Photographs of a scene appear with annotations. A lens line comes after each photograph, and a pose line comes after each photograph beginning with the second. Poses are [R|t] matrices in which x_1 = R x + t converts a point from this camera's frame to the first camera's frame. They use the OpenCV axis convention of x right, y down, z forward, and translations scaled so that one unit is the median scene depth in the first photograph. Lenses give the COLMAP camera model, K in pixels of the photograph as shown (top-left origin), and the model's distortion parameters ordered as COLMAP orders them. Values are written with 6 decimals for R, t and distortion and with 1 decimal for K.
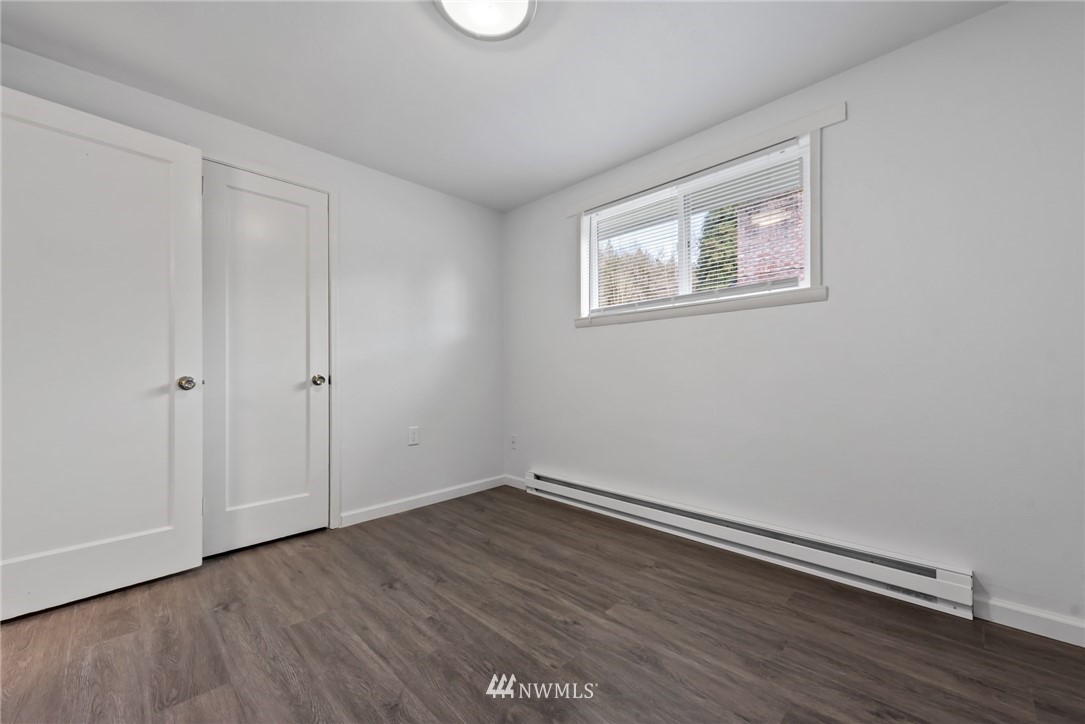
lens RADIAL K [[419.1, 0, 542.5], [0, 419.1, 362.0], [0, 0, 1]] dist [0.002341, -0.000190]
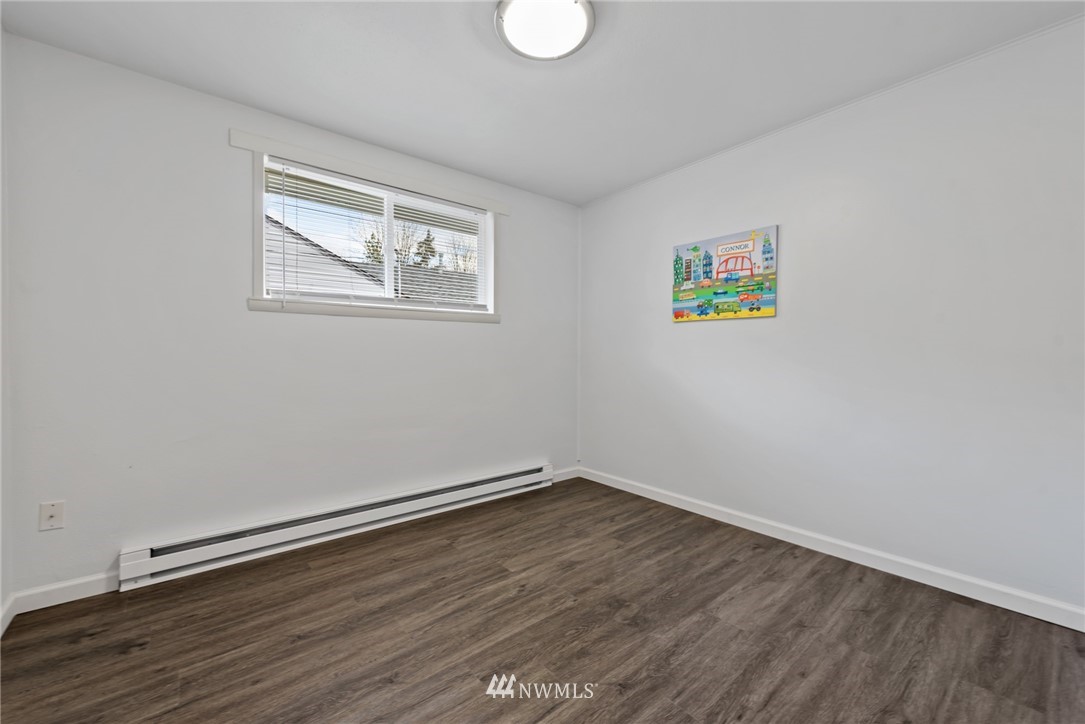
lens RADIAL K [[419.1, 0, 542.5], [0, 419.1, 362.0], [0, 0, 1]] dist [0.002341, -0.000190]
pose [[0.122030, -0.010476, 0.992471, -0.959497], [-0.028549, 0.999493, 0.014060, -0.032514], [-0.992116, -0.030050, 0.121669, 0.713996]]
